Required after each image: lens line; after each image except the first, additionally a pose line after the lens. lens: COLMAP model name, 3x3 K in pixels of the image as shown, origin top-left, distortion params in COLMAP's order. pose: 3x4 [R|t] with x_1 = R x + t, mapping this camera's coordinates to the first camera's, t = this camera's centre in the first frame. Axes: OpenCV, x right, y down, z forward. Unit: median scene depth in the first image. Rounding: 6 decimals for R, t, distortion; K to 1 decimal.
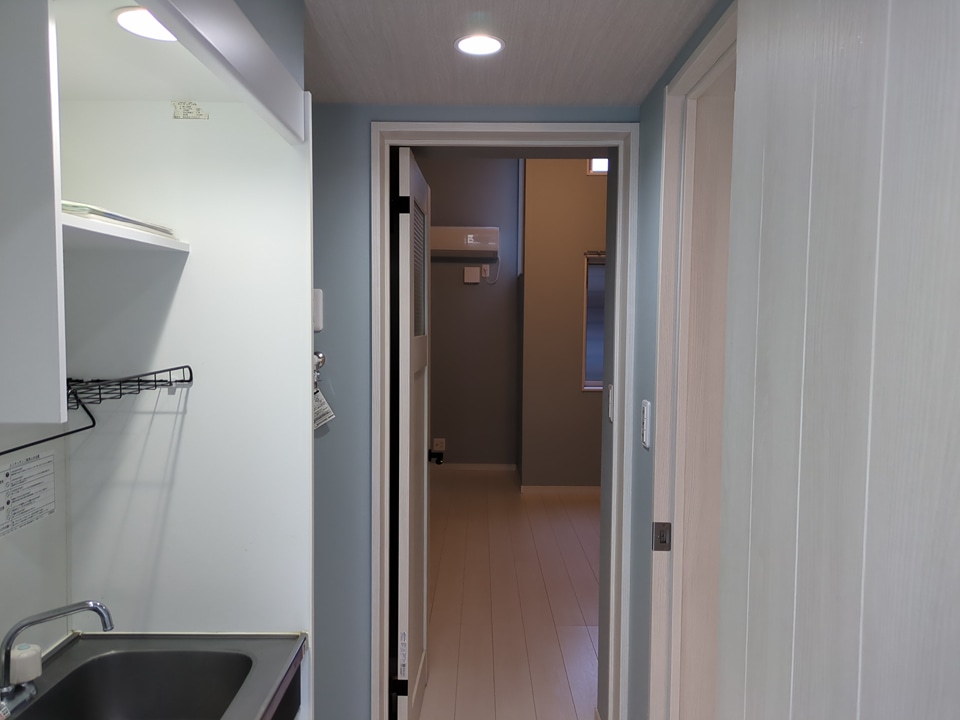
lens RADIAL K [[735.4, 0, 481.5], [0, 735.4, 360.1], [0, 0, 1]] dist [0.025215, -0.017190]
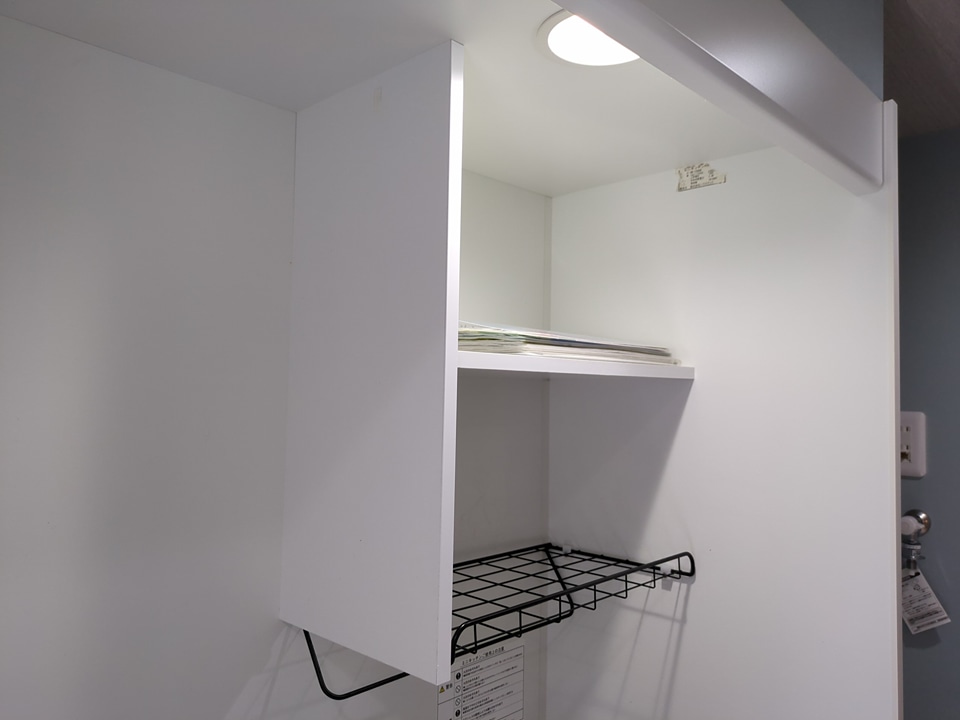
lens RADIAL K [[735.4, 0, 479.4], [0, 735.4, 359.9], [0, 0, 1]] dist [0.025215, -0.017190]
pose [[0.724021, -0.027912, -0.689212, -0.073219], [-0.049291, 0.994533, -0.092058, -0.092613], [0.688014, 0.100624, 0.718687, 0.379877]]
